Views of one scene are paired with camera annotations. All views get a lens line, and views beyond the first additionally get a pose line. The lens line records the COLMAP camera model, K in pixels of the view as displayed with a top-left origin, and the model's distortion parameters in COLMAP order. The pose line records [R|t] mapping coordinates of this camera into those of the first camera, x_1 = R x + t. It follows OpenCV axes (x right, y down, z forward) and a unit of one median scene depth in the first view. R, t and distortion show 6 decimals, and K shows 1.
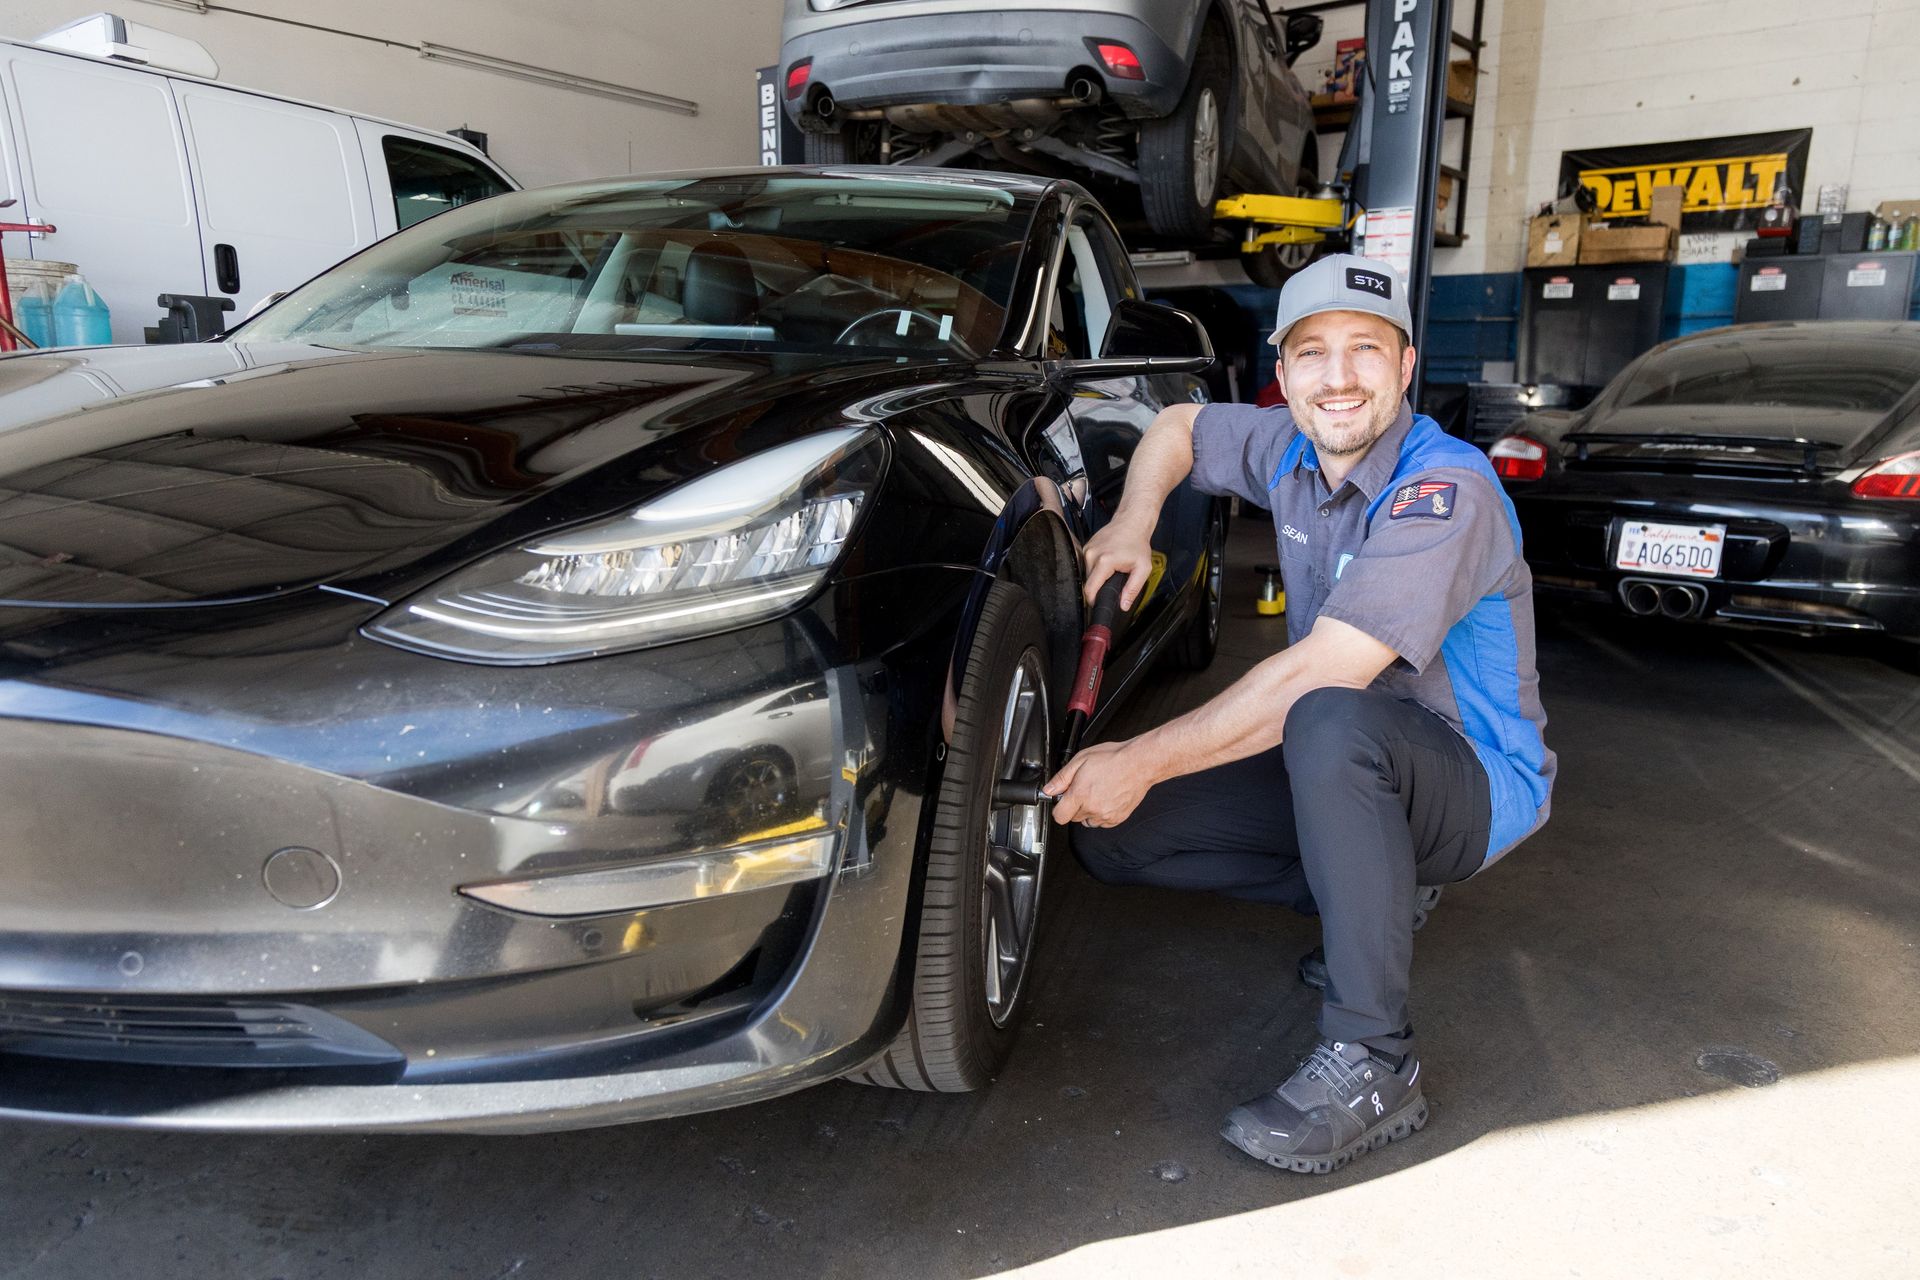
lens RADIAL K [[1298.6, 0, 1033.1], [0, 1298.6, 643.4], [0, 0, 1]] dist [0.023012, -0.002502]
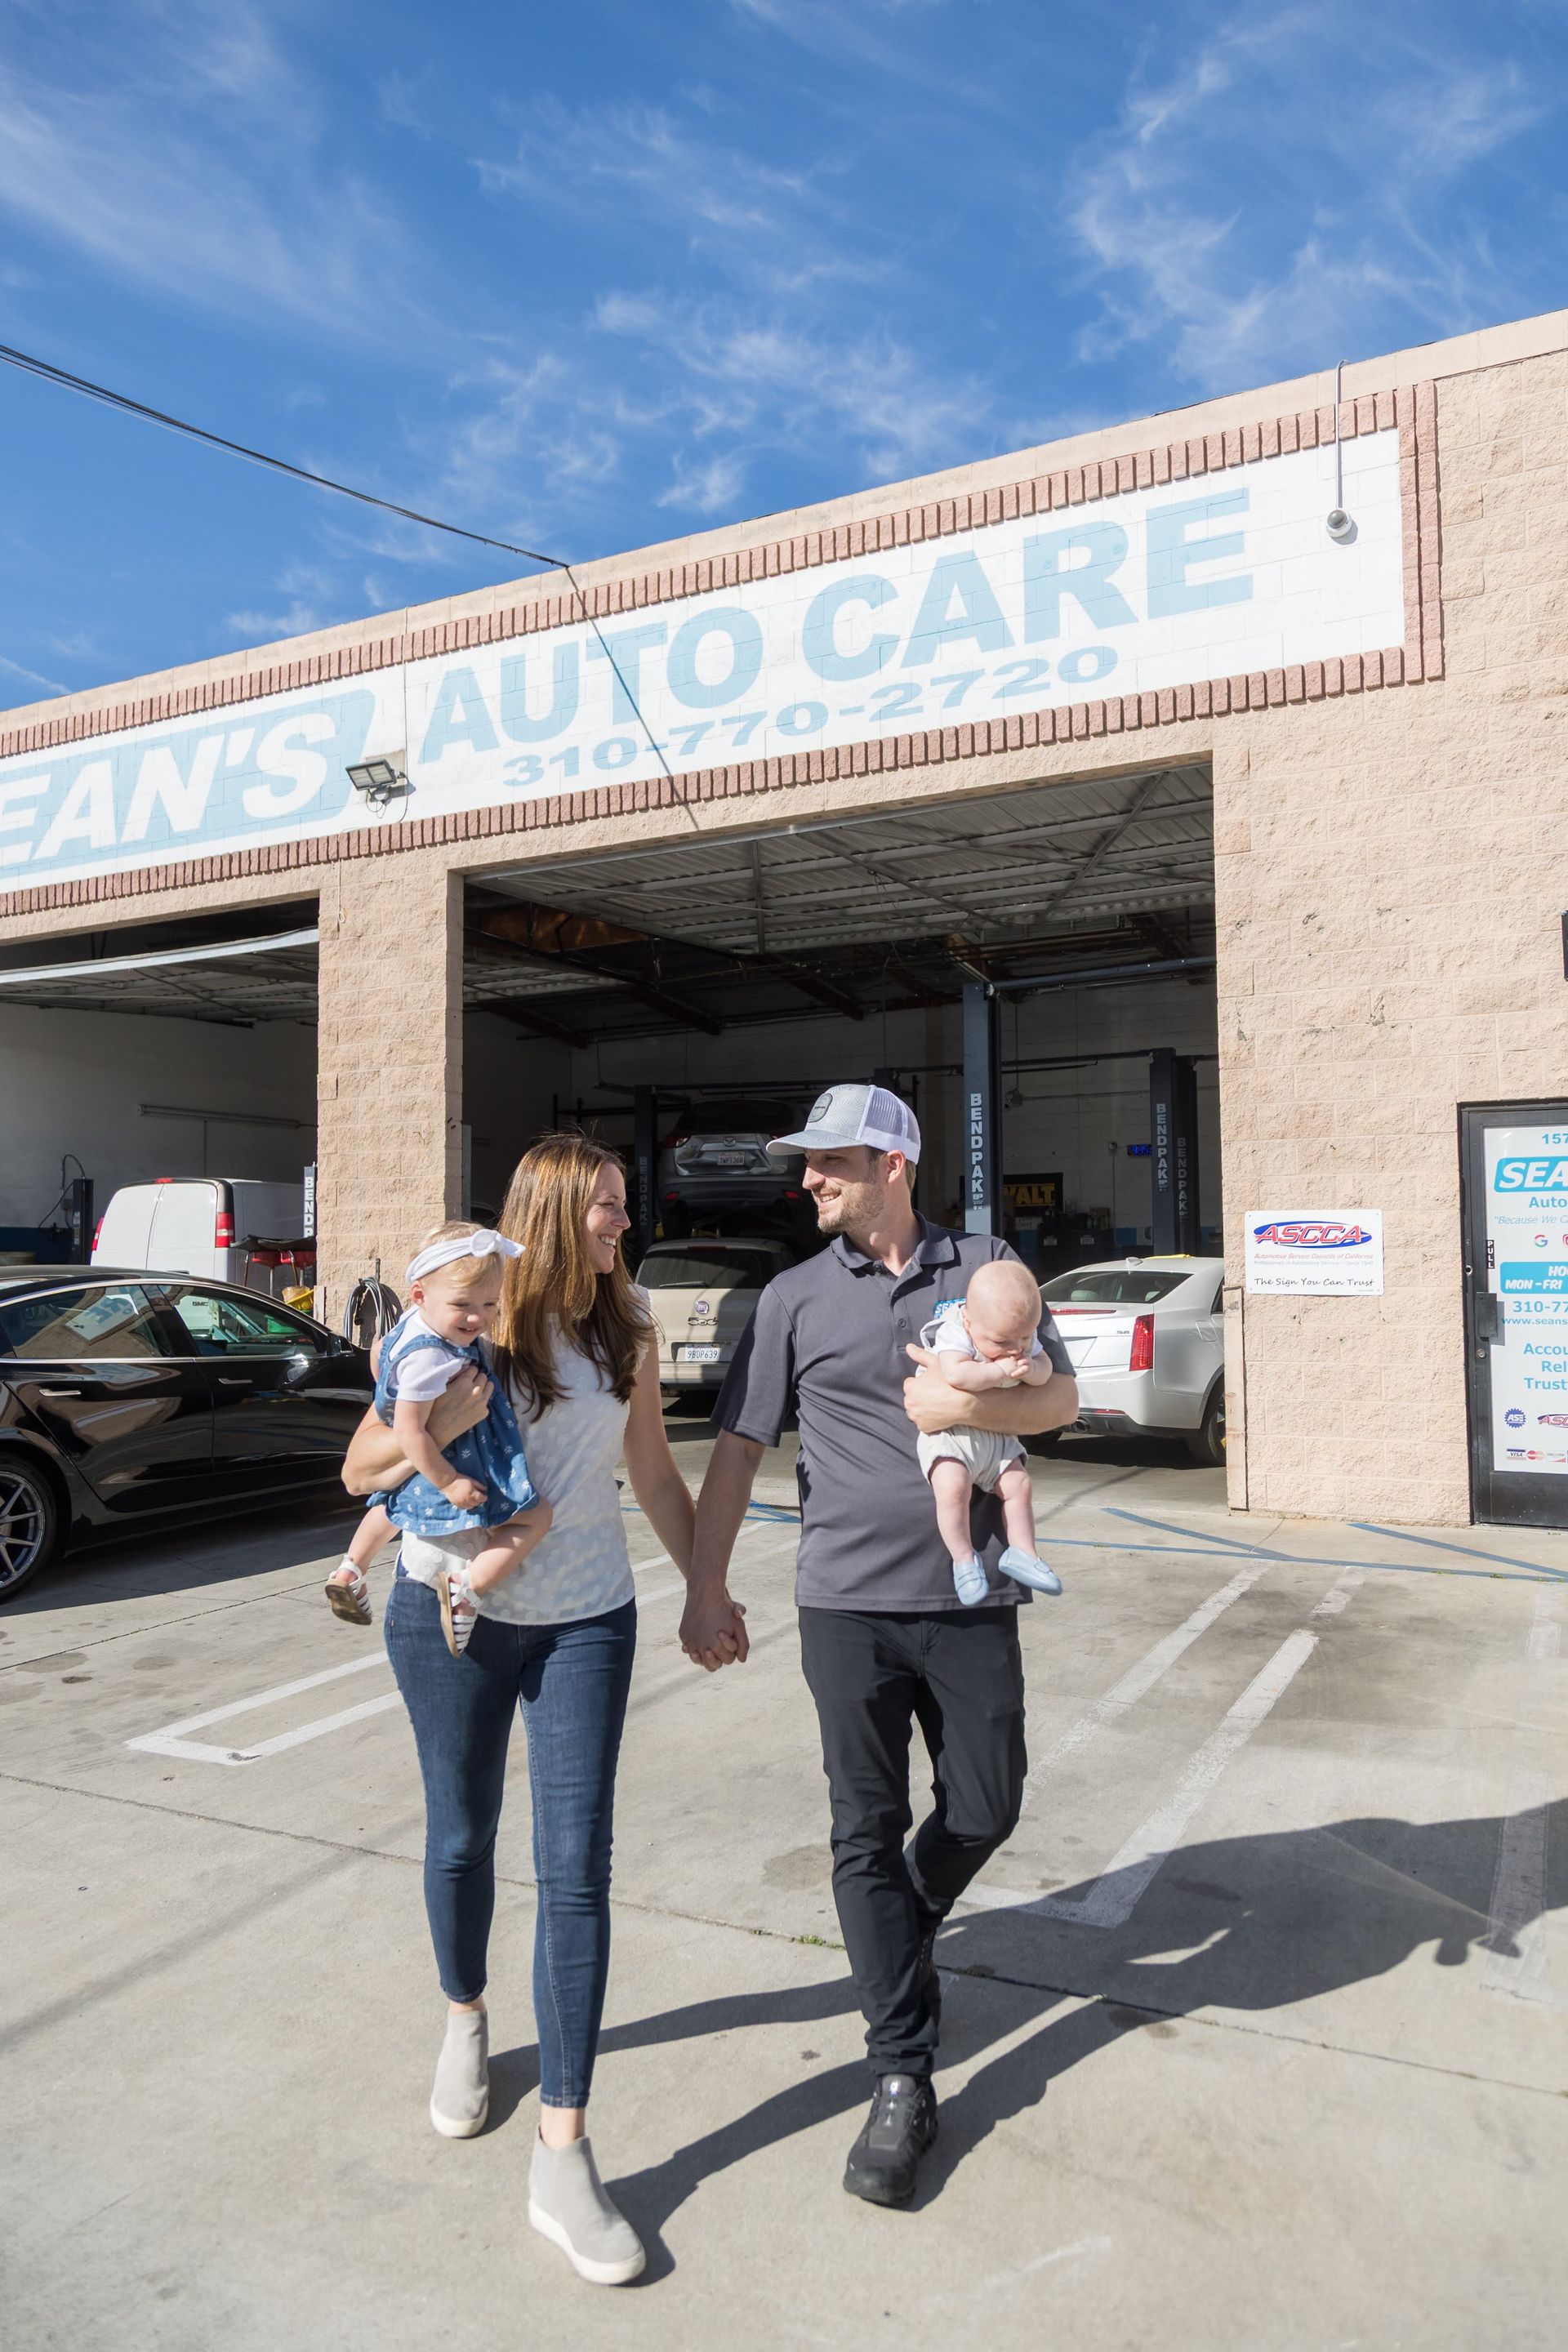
lens RADIAL K [[1545.6, 0, 756.2], [0, 1545.6, 1176.0], [0, 0, 1]] dist [0.053542, 0.000275]
pose [[0.982873, -0.019302, 0.183270, -0.595118], [0.062614, 0.970314, -0.233601, 0.288427], [-0.173321, 0.241076, 0.954904, -2.116655]]
